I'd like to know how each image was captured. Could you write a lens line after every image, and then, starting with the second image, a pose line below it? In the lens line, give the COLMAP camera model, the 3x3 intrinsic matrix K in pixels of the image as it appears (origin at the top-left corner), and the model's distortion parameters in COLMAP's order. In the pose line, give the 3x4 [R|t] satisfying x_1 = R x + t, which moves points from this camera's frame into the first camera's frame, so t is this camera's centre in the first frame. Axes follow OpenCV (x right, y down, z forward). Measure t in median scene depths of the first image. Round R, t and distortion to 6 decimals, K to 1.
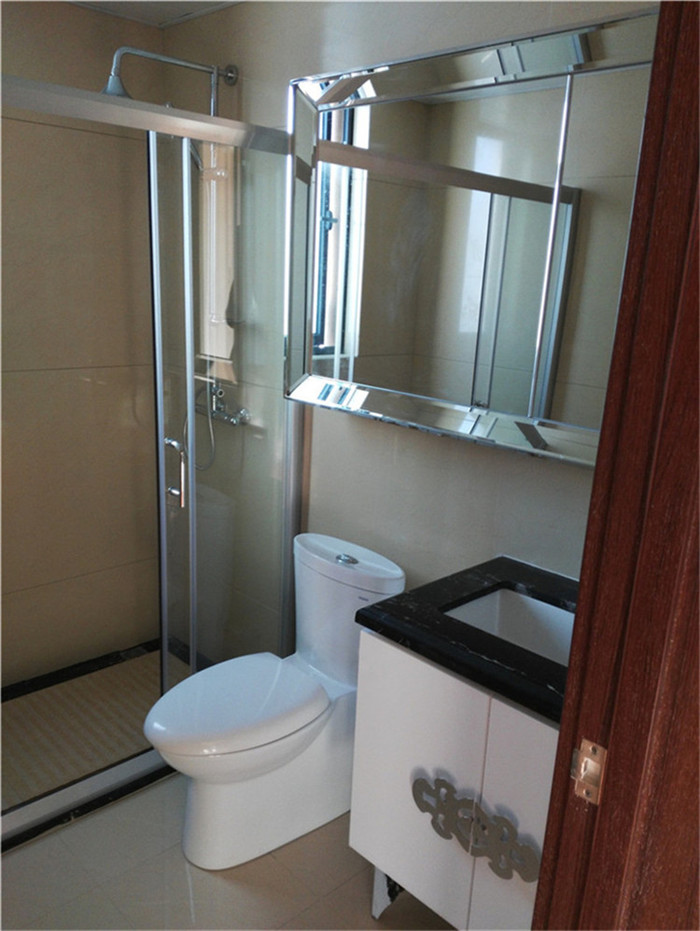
lens RADIAL K [[765.2, 0, 352.3], [0, 765.2, 477.0], [0, 0, 1]] dist [0.110316, -0.212765]
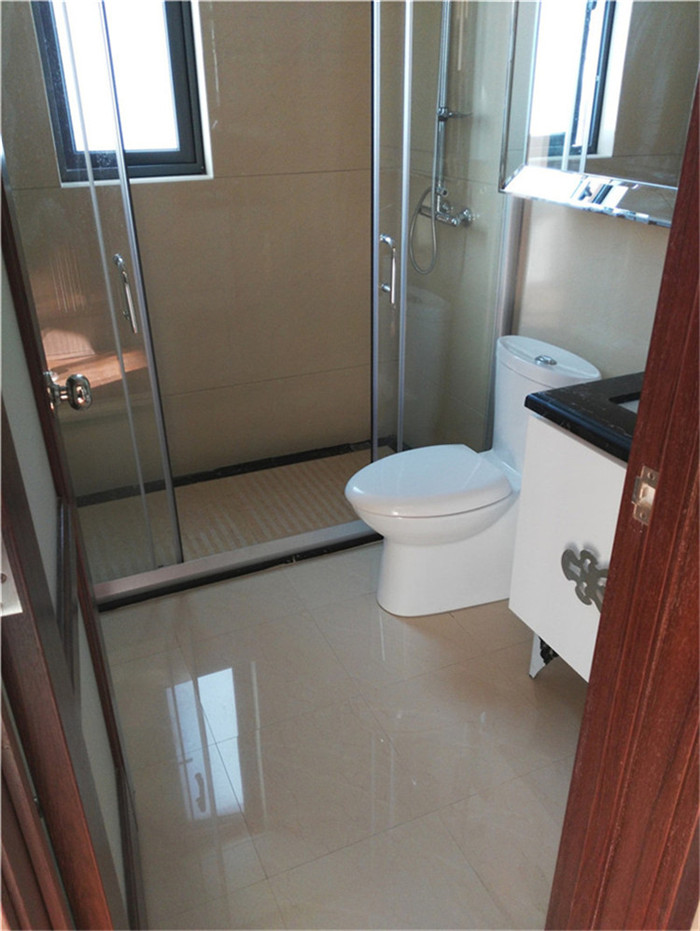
lens RADIAL K [[764.3, 0, 345.7], [0, 764.3, 486.1], [0, 0, 1]] dist [0.124925, -0.262221]
pose [[0.937059, 0.108969, -0.331732, 0.101851], [-0.034441, 0.974268, 0.222746, 0.051611], [0.347469, -0.197301, 0.916699, -0.056194]]
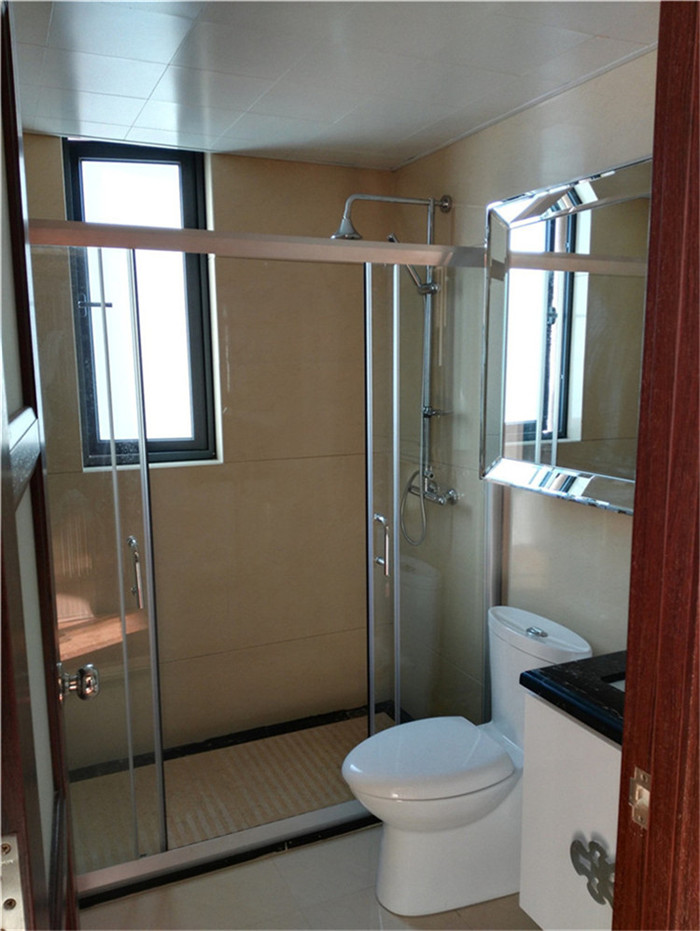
lens RADIAL K [[762.0, 0, 348.1], [0, 762.0, 472.4], [0, 0, 1]] dist [0.125272, -0.250497]
pose [[0.940726, -0.005931, -0.339115, 0.108942], [-0.035370, 0.992680, -0.115481, 0.021513], [0.337317, 0.120630, 0.933630, -0.090259]]
